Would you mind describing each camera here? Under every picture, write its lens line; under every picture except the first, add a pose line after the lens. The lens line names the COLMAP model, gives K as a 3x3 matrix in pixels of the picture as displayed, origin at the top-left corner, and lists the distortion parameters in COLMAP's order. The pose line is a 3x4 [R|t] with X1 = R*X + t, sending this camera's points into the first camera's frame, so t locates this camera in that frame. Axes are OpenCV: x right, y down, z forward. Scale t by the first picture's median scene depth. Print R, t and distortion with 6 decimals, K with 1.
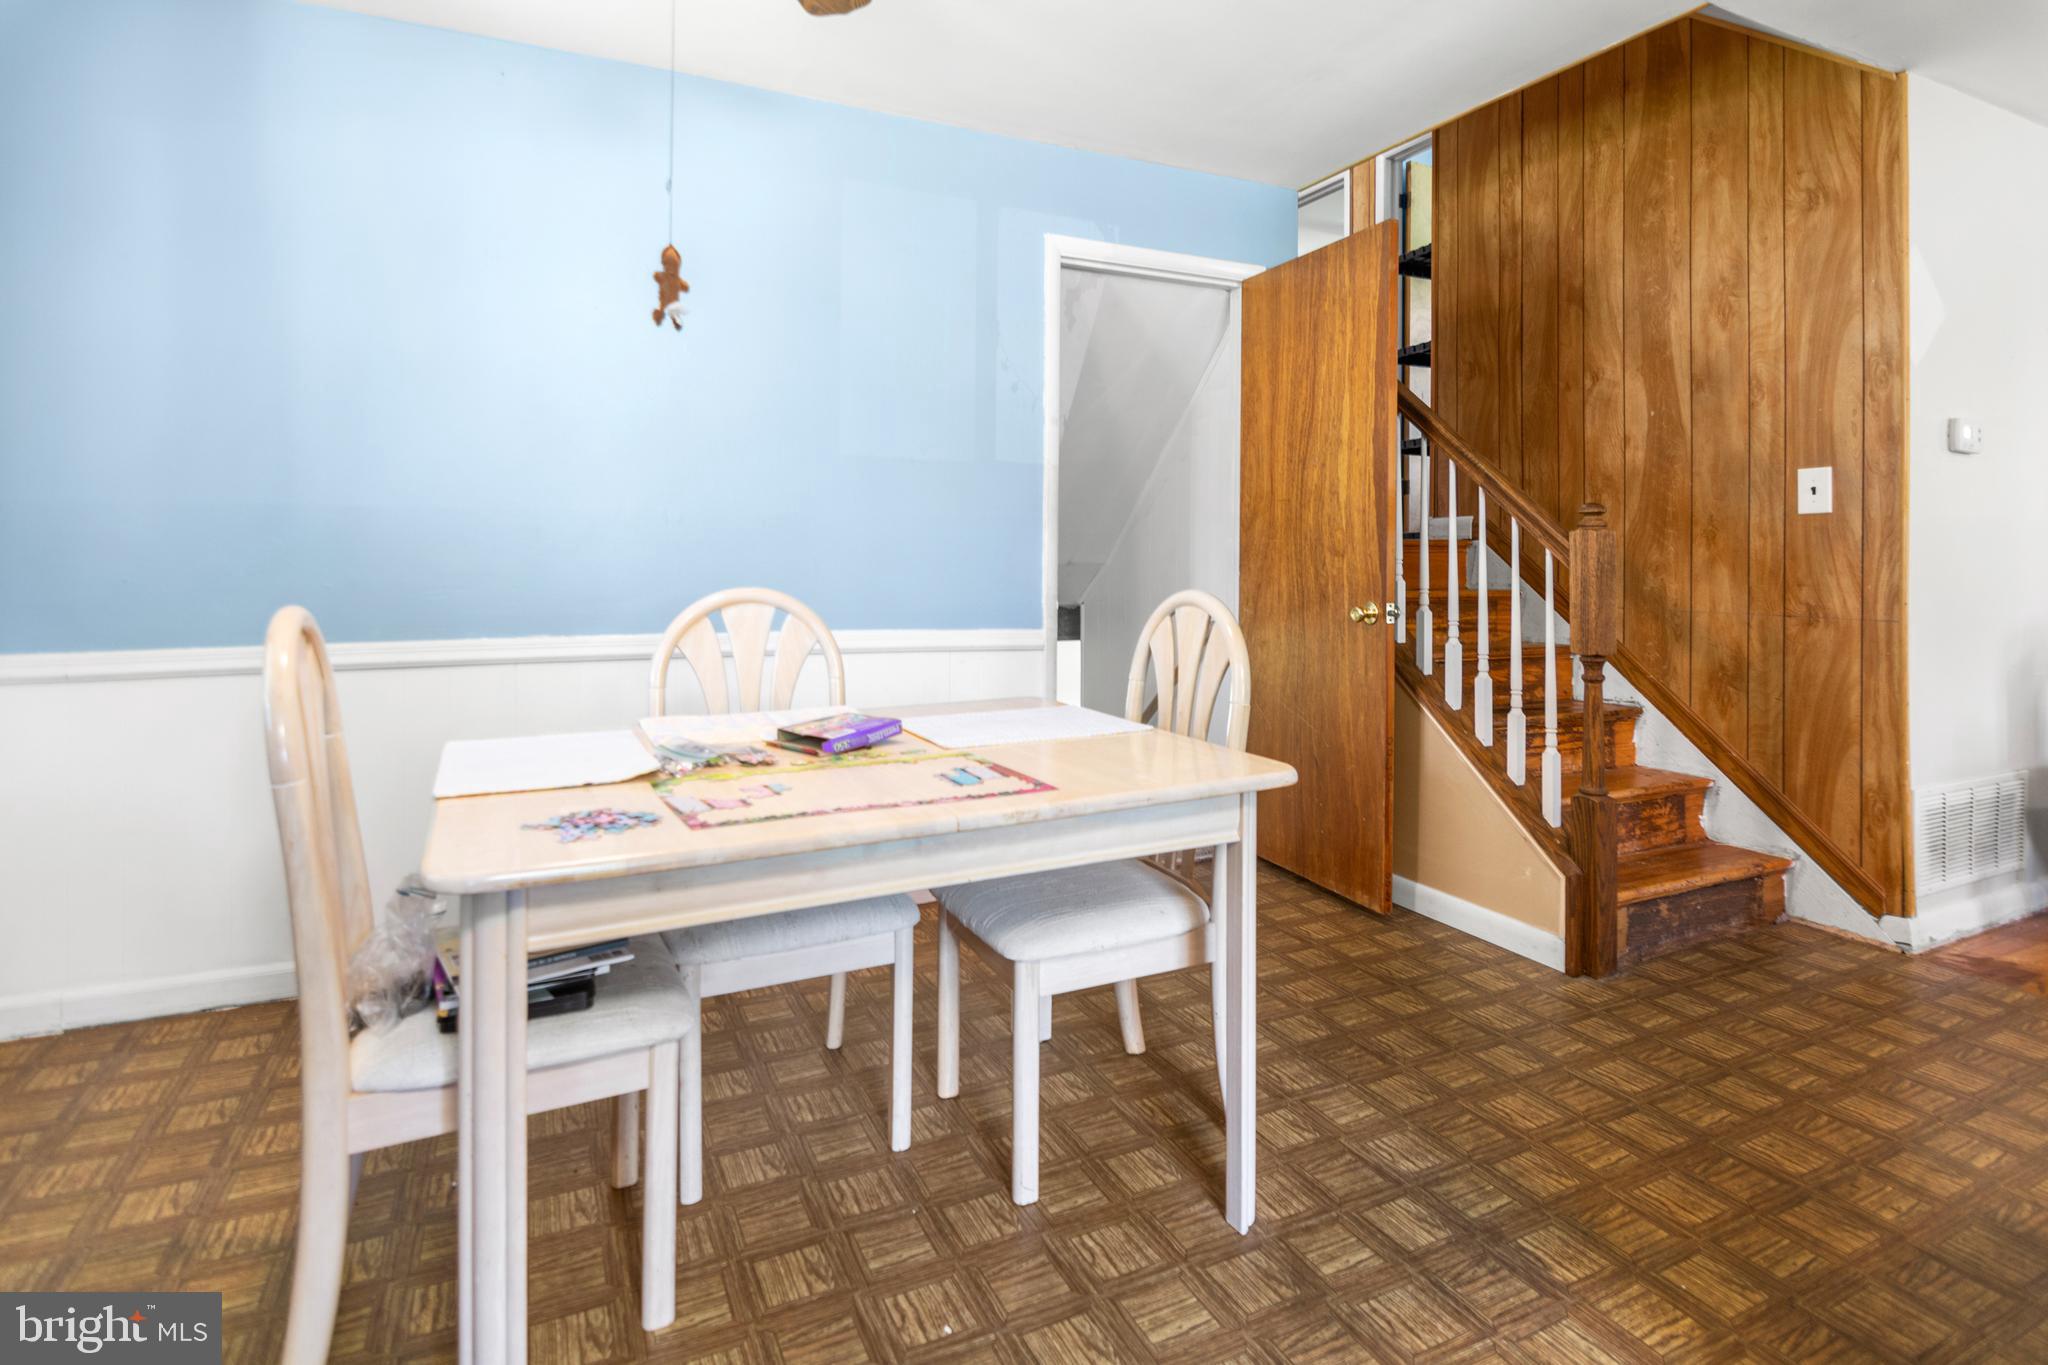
lens RADIAL K [[1059.5, 0, 1030.5], [0, 1059.5, 541.5], [0, 0, 1]] dist [-0.006386, -0.002291]
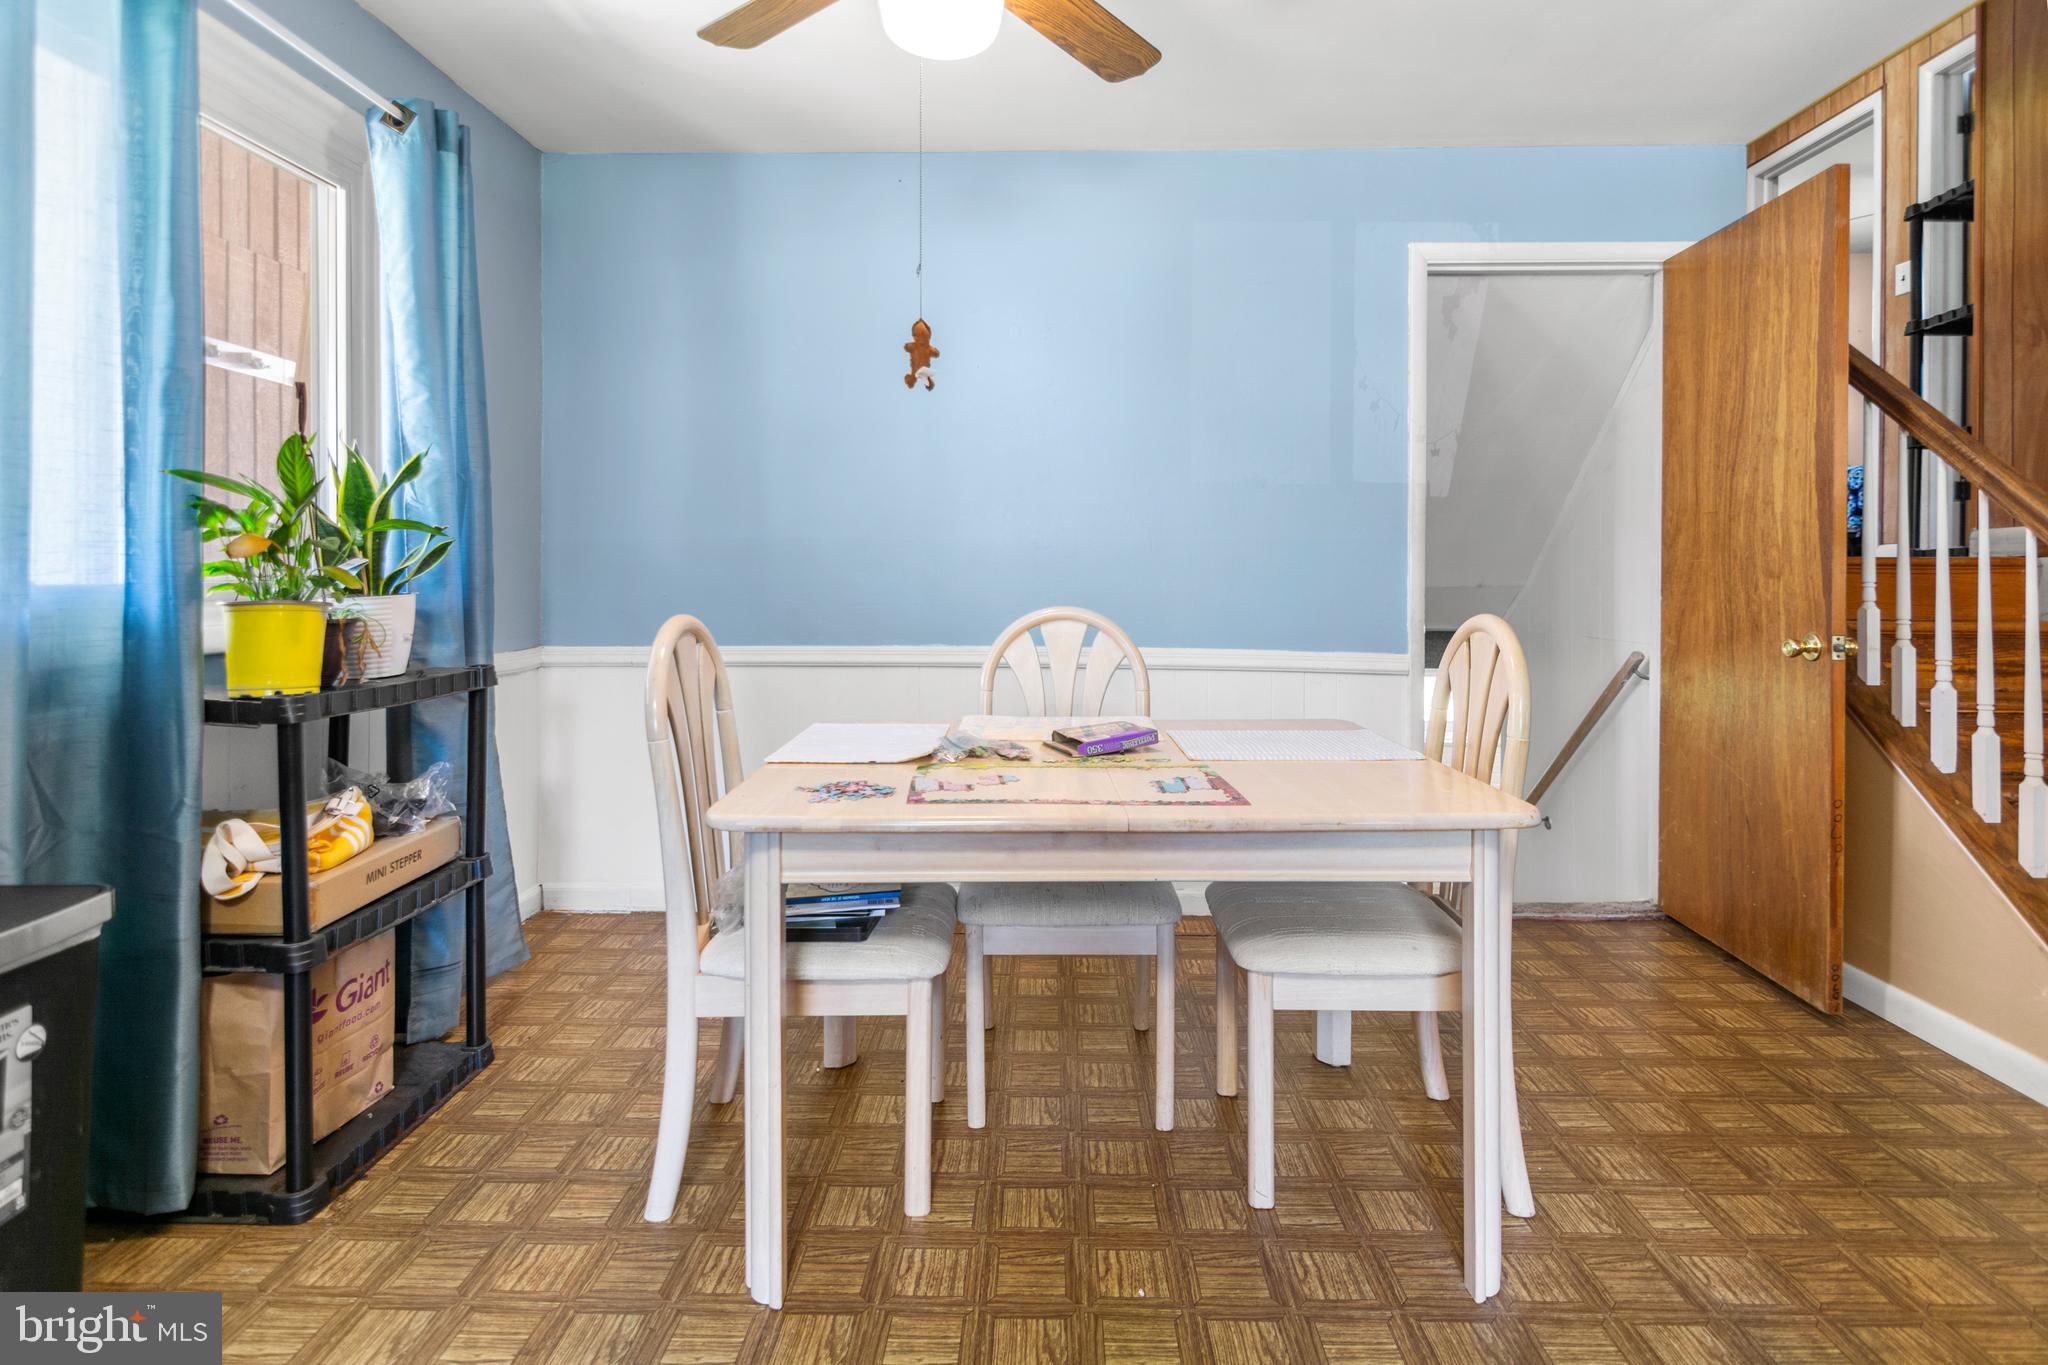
lens RADIAL K [[1026.7, 0, 1021.8], [0, 1026.7, 573.5], [0, 0, 1]] dist [0.002069, -0.001544]
pose [[0.889234, -0.002508, -0.457446, 0.148619], [0.006572, 0.999952, 0.007295, 0.000397], [0.457405, -0.009493, 0.889208, 0.006814]]
